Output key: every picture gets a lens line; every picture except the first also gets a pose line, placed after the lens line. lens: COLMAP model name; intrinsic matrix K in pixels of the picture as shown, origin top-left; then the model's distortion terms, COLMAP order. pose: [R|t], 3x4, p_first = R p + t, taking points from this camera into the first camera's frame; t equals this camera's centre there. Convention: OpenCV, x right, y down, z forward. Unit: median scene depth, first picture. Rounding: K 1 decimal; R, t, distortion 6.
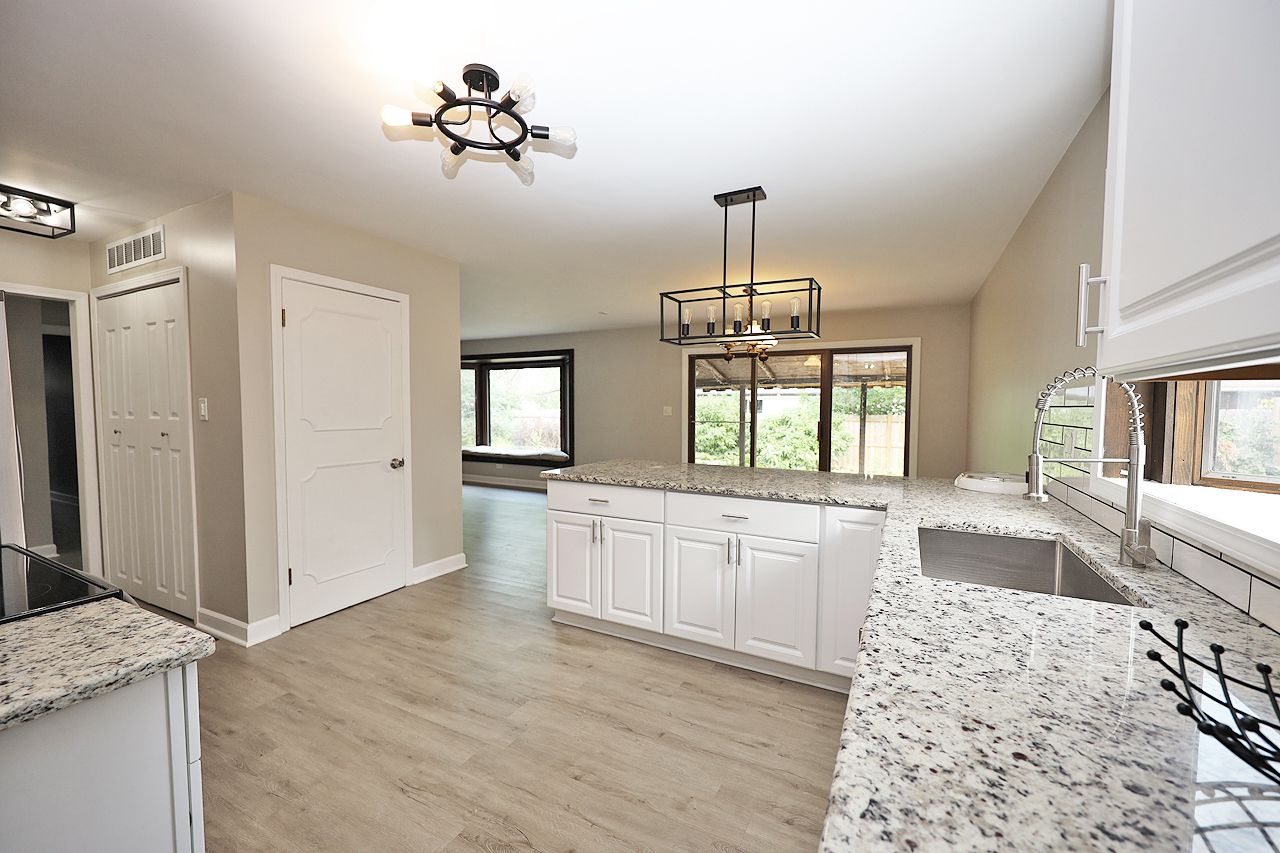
lens RADIAL K [[512.6, 0, 648.9], [0, 512.6, 430.8], [0, 0, 1]] dist [0.000337, 0.000460]
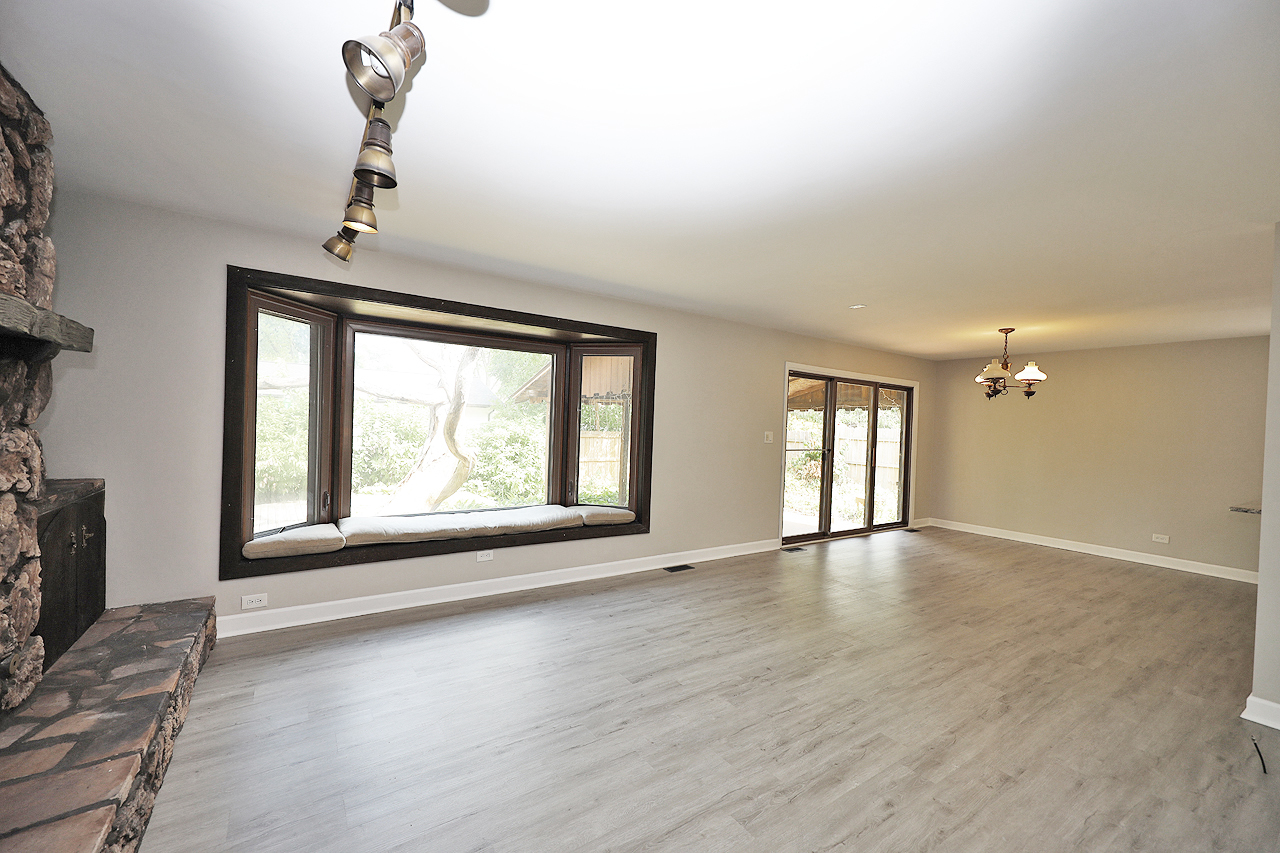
lens RADIAL K [[512.6, 0, 648.9], [0, 512.6, 430.8], [0, 0, 1]] dist [0.000337, 0.000460]
pose [[0.486501, 0.005207, 0.873665, -0.747456], [0.005880, 0.999940, -0.009234, -0.042907], [-0.873660, 0.009629, 0.486441, 0.777672]]
